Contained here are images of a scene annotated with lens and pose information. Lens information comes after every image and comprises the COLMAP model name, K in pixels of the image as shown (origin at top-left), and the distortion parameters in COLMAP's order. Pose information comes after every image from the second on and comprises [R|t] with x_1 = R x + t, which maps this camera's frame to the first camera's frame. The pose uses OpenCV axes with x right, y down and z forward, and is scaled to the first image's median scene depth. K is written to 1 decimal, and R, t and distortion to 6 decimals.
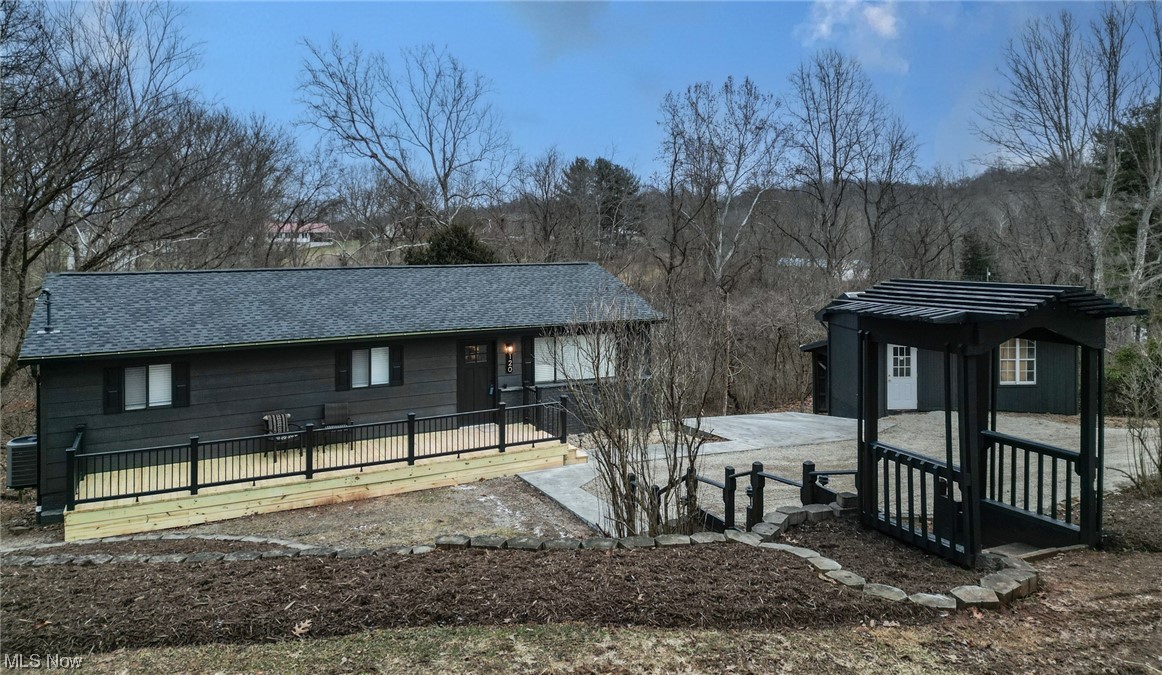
lens RADIAL K [[809.9, 0, 574.1], [0, 809.9, 248.8], [0, 0, 1]] dist [0.037242, 0.000246]
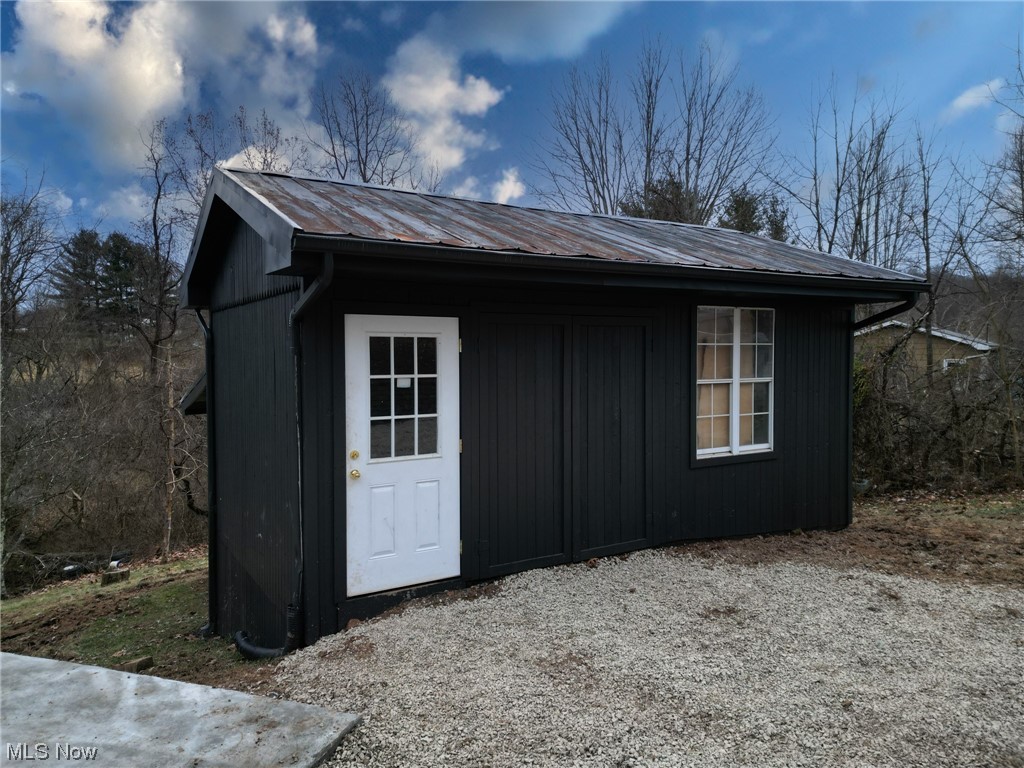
lens RADIAL K [[712.3, 0, 510.7], [0, 712.3, 382.9], [0, 0, 1]] dist [0.061992, -0.042276]
pose [[0.890372, -0.019329, 0.454823, 0.330498], [0.004135, 0.999400, 0.034376, 0.126605], [-0.455215, -0.028727, 0.889918, 0.787949]]
